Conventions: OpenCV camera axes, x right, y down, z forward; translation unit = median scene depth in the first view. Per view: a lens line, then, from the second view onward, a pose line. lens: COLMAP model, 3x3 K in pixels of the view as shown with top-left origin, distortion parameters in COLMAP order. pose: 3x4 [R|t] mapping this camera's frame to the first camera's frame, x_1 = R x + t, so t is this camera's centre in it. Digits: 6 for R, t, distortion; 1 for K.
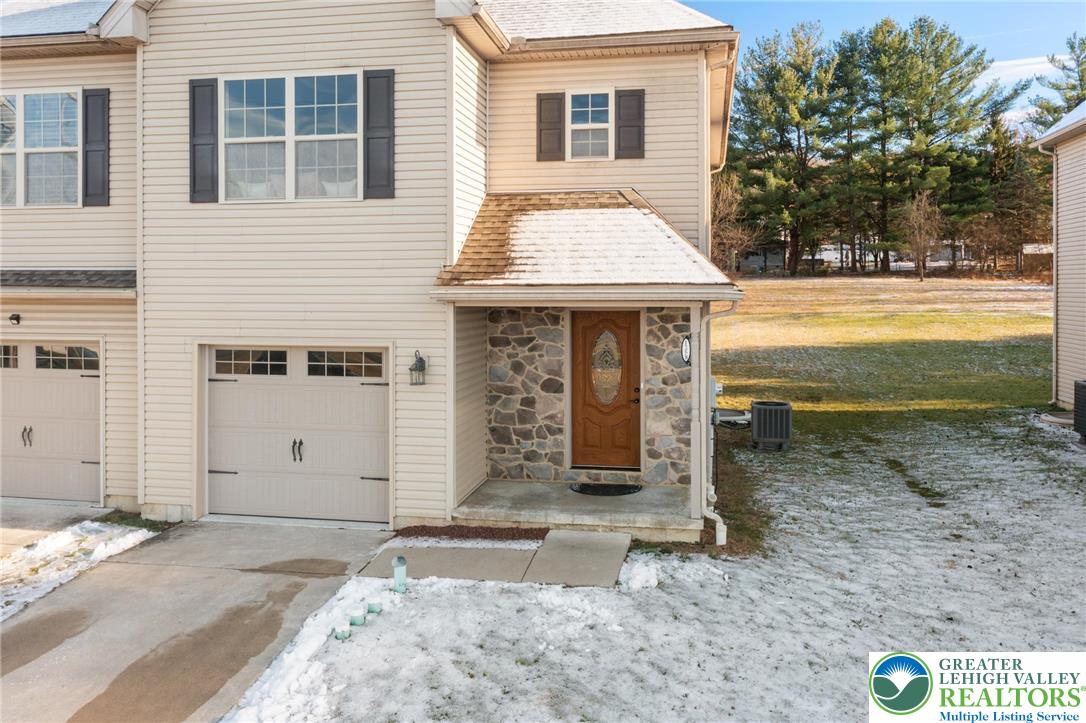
lens RADIAL K [[871.8, 0, 538.0], [0, 871.8, 288.3], [0, 0, 1]] dist [-0.000416, 0.008094]
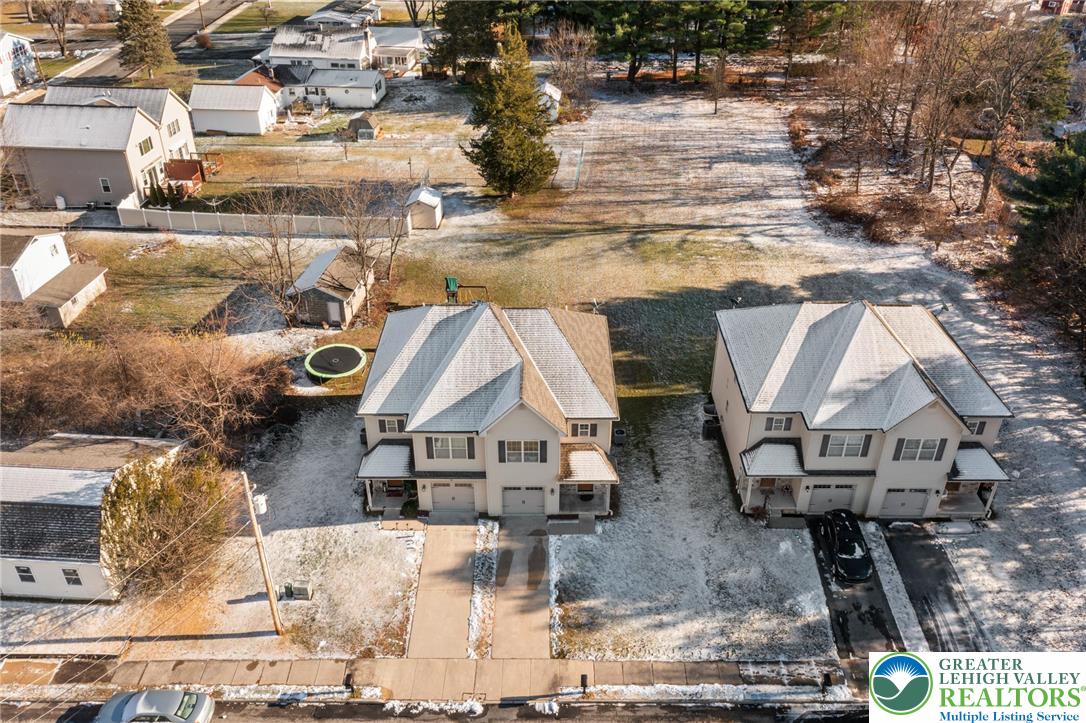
lens RADIAL K [[871.8, 0, 536.2], [0, 871.8, 367.7], [0, 0, 1]] dist [-0.000416, 0.008094]
pose [[0.982240, -0.101463, 0.157831, -0.818391], [0.006436, 0.858901, 0.512101, -2.651779], [-0.187521, -0.501990, 0.844299, -2.428802]]
